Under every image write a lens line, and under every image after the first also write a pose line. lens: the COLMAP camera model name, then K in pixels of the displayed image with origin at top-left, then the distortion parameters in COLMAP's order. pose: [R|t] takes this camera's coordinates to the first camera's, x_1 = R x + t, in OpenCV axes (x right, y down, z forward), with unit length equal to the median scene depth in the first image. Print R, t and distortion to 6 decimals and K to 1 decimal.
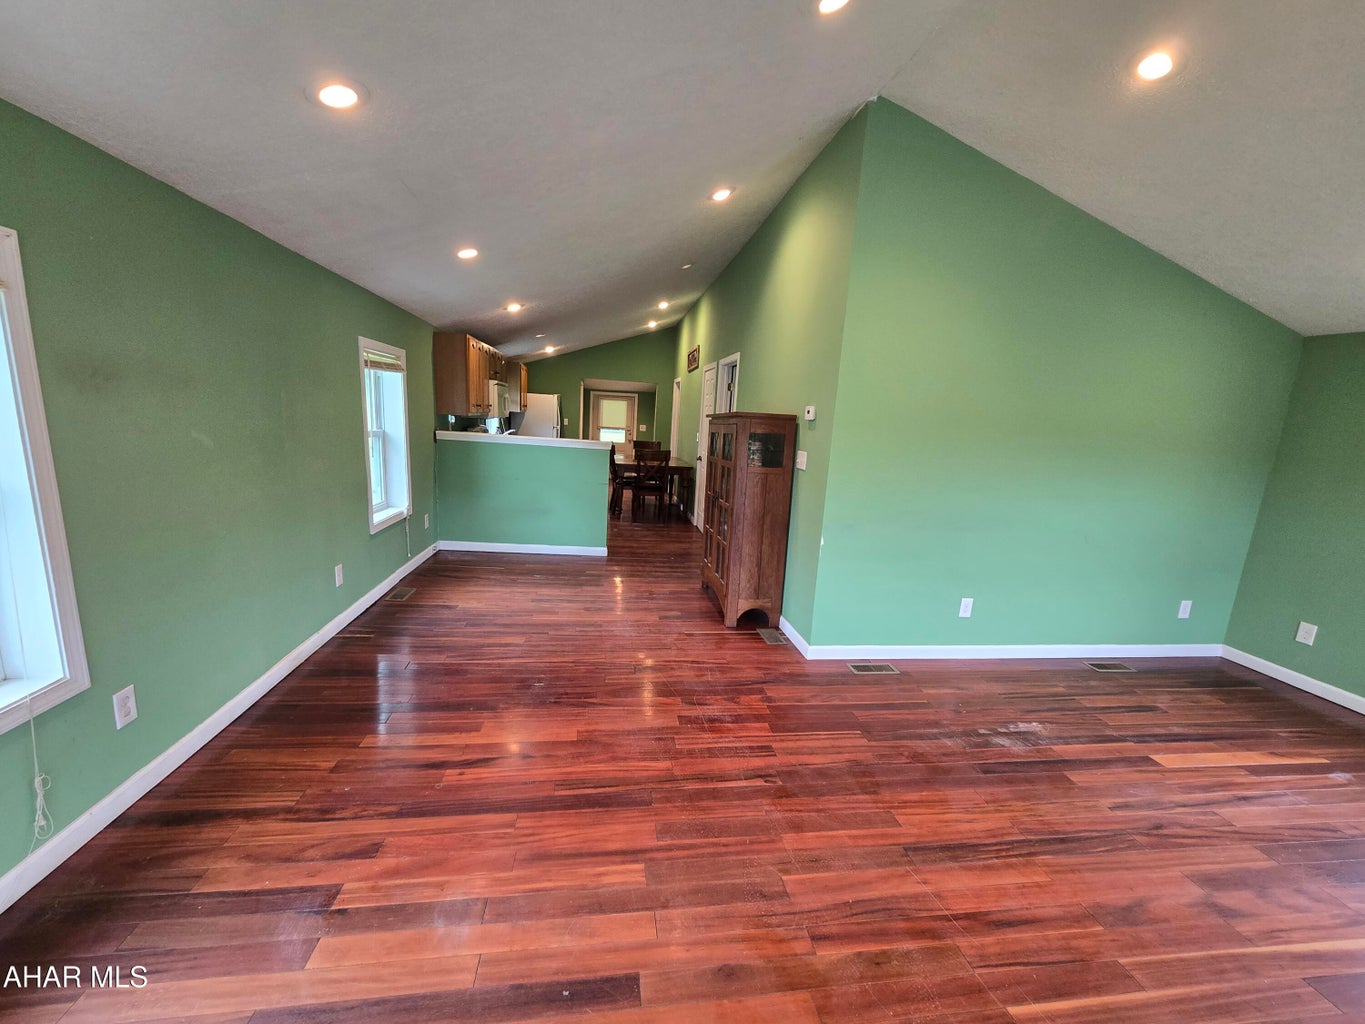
lens RADIAL K [[559.7, 0, 682.5], [0, 559.7, 512.0], [0, 0, 1]] dist [0.004086, 0.000772]
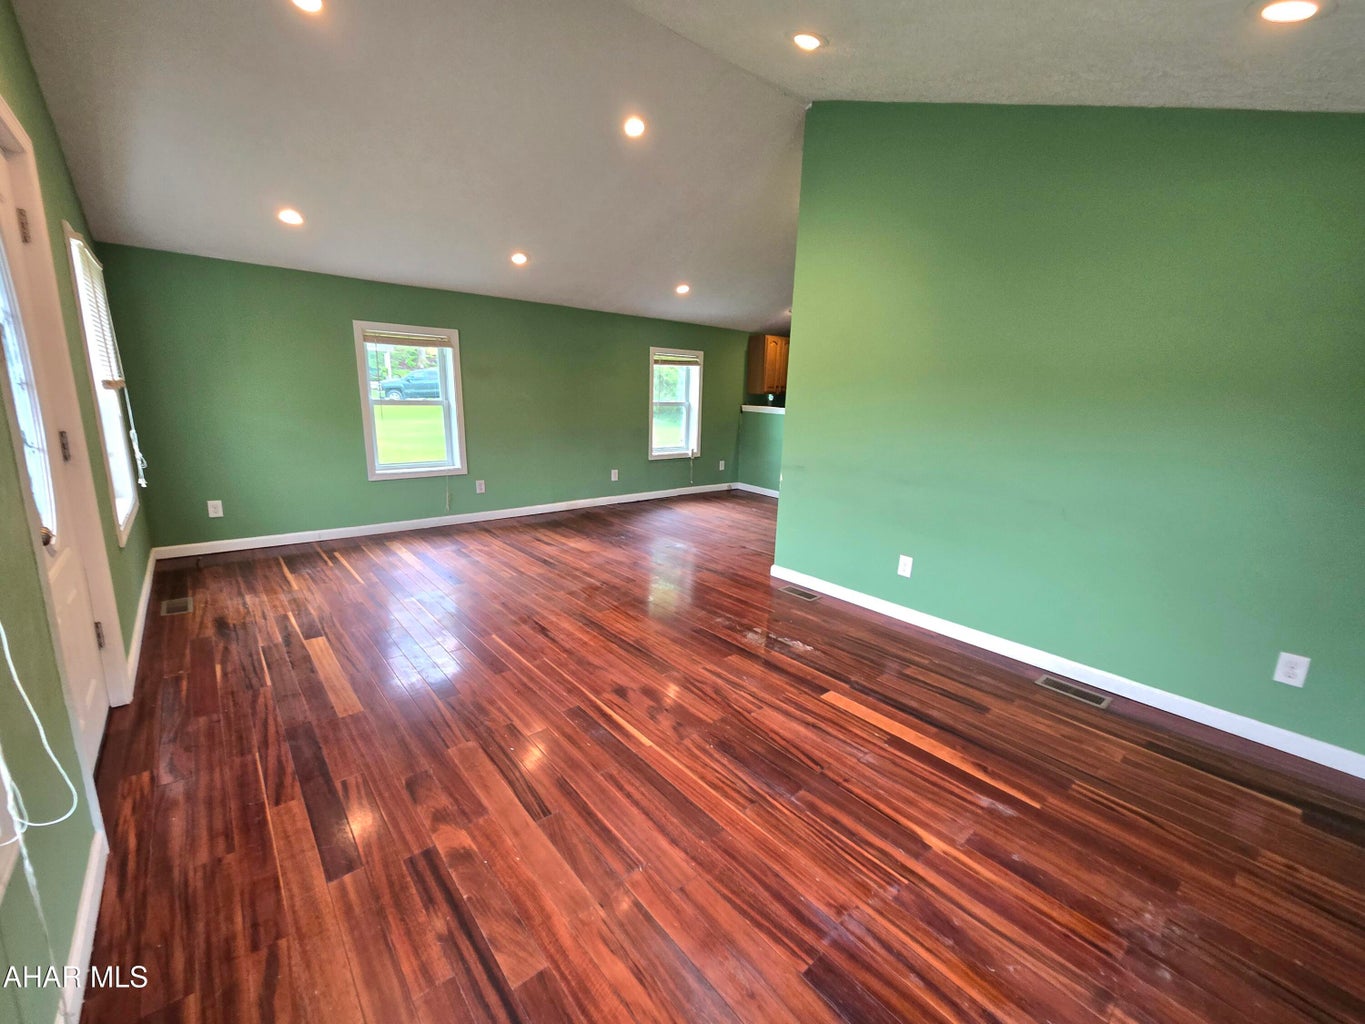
lens RADIAL K [[559.7, 0, 682.5], [0, 559.7, 512.0], [0, 0, 1]] dist [0.004086, 0.000772]
pose [[0.537158, 0.138404, -0.832049, 1.413206], [-0.139232, 0.987463, 0.074369, 0.079929], [0.831911, 0.075900, 0.549694, 0.200215]]
